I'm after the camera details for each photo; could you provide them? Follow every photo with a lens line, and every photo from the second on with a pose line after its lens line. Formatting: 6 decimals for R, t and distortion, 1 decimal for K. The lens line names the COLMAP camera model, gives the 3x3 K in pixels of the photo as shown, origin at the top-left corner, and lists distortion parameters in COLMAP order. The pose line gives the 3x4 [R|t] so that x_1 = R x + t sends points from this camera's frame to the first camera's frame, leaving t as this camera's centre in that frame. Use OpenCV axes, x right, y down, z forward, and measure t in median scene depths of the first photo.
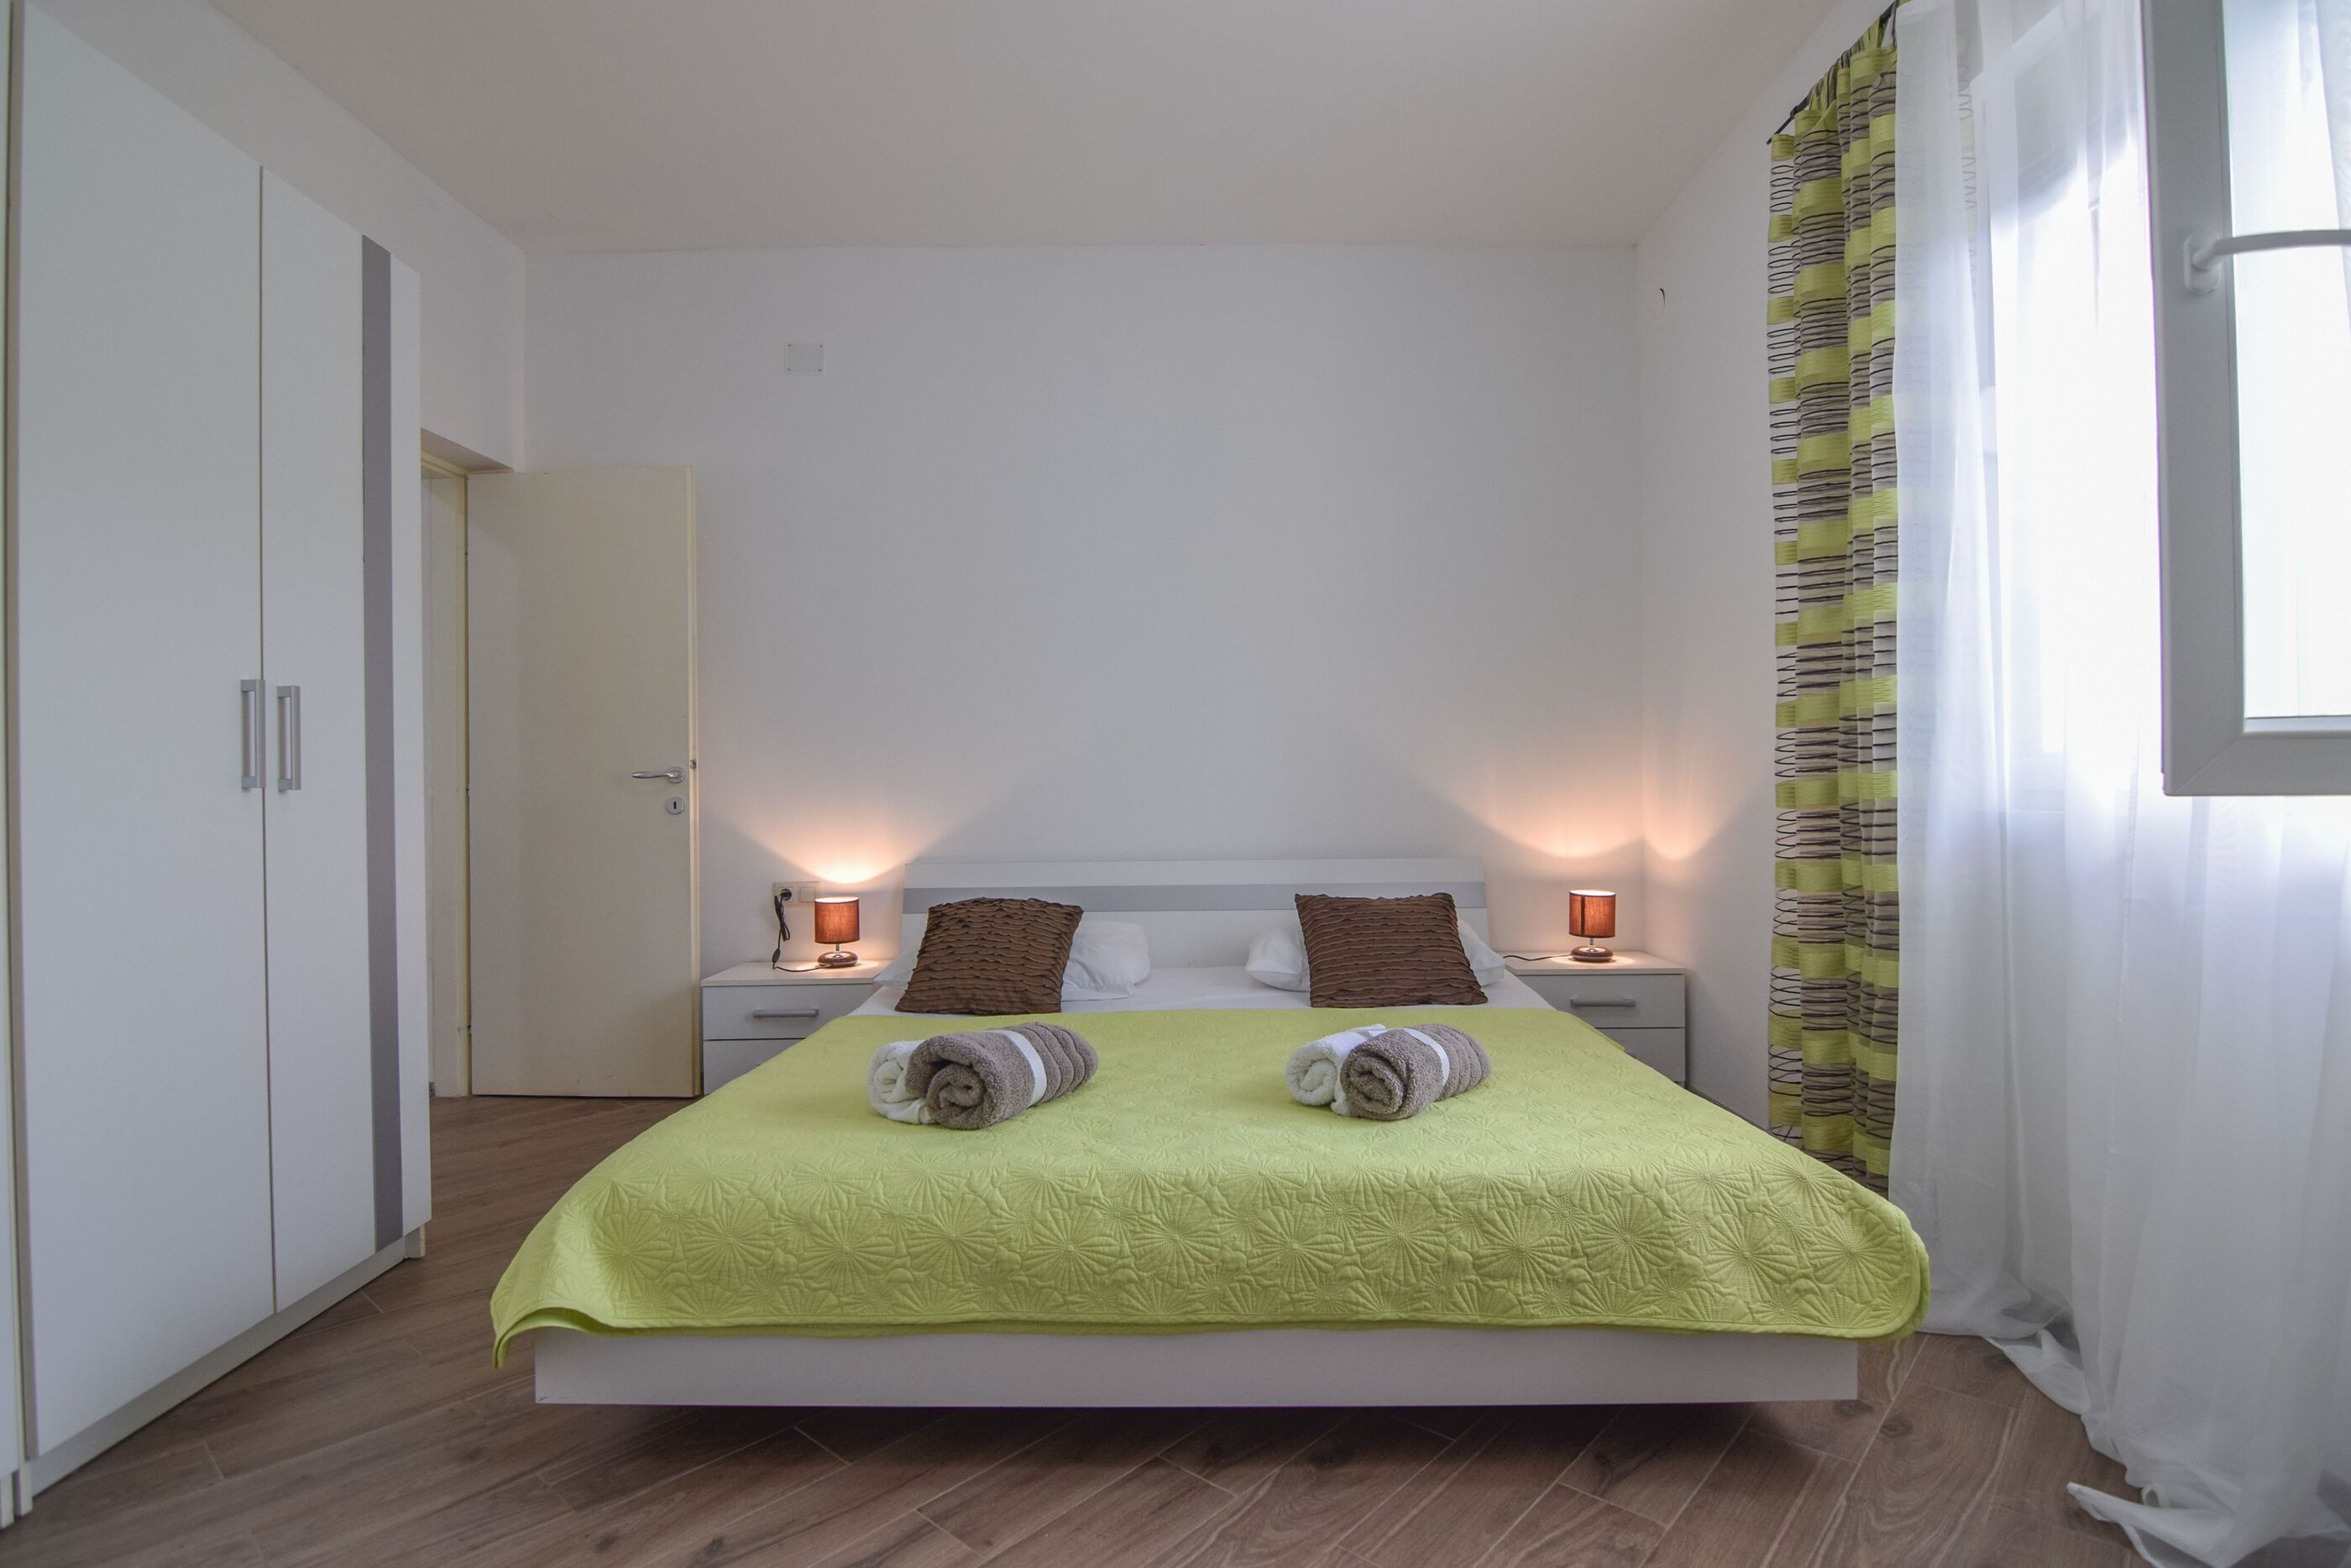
lens RADIAL K [[1242.2, 0, 1169.1], [0, 1242.2, 782.2], [0, 0, 1]] dist [-0.019925, -0.003199]
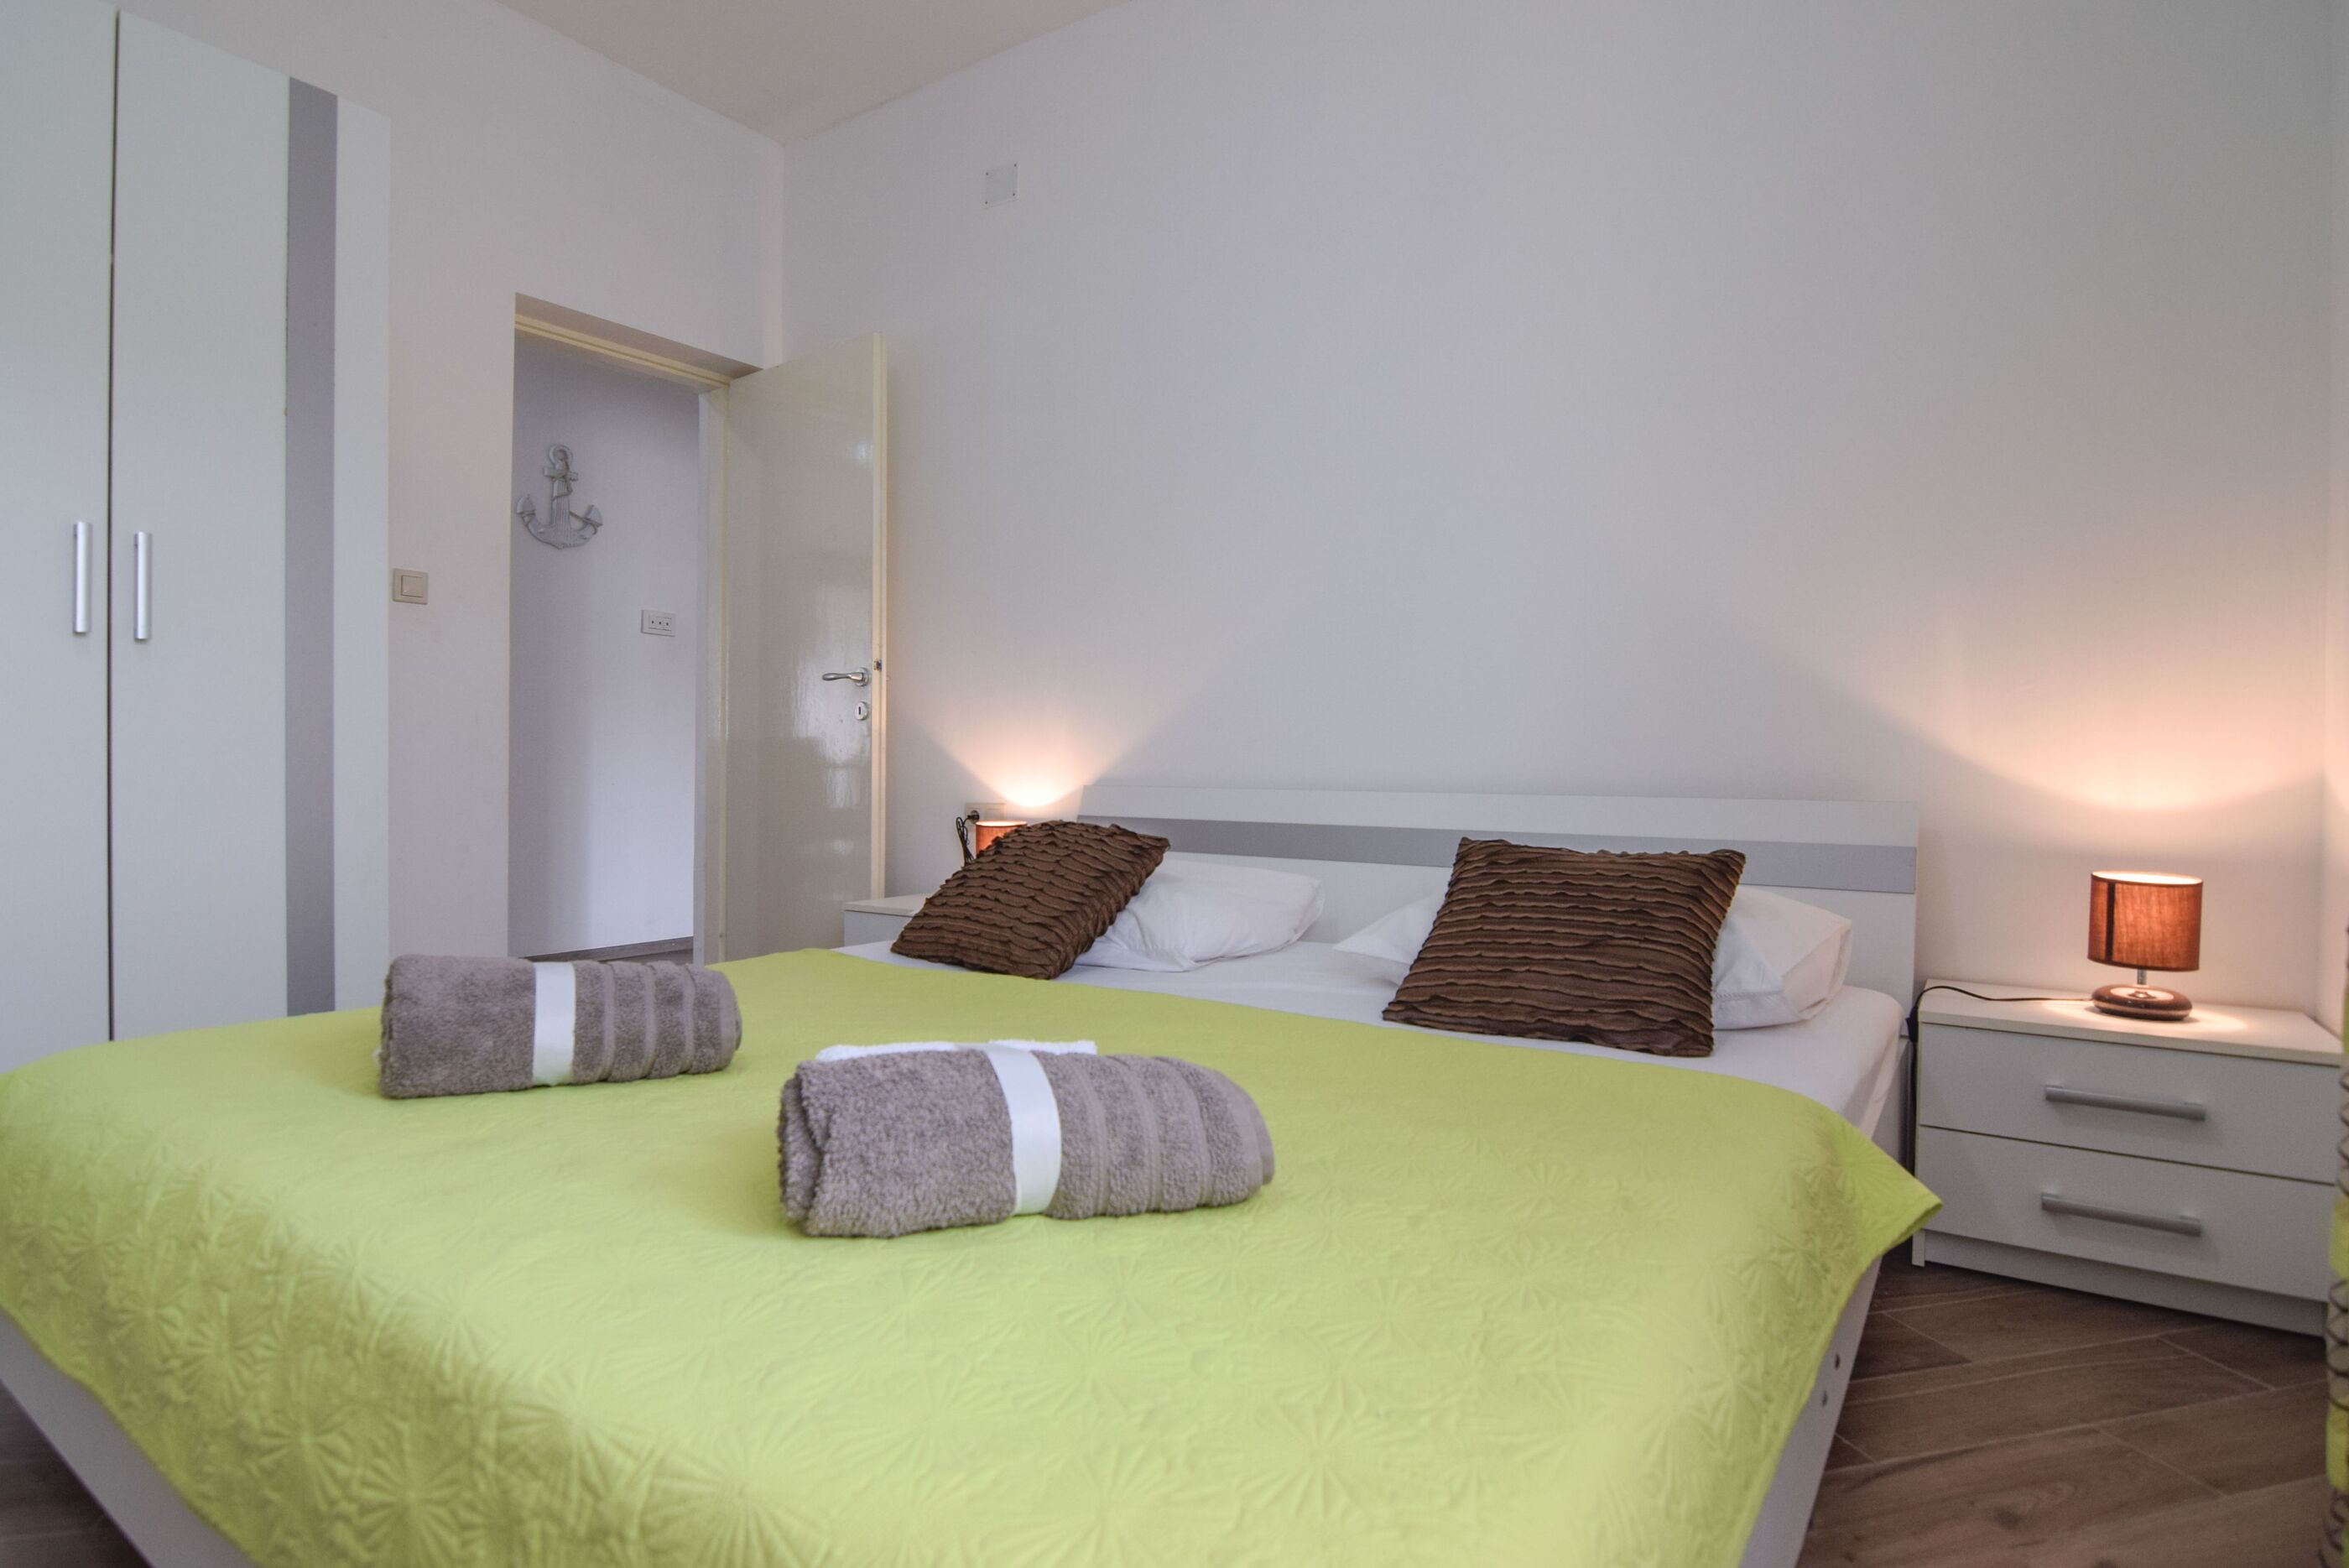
lens RADIAL K [[1241.3, 0, 1174.9], [0, 1241.3, 780.1], [0, 0, 1]] dist [-0.019925, -0.003199]
pose [[0.820062, 0.023611, -0.571787, 0.304821], [-0.019315, 0.999721, 0.013579, 0.052116], [0.571948, -0.000092, 0.820290, 0.386572]]
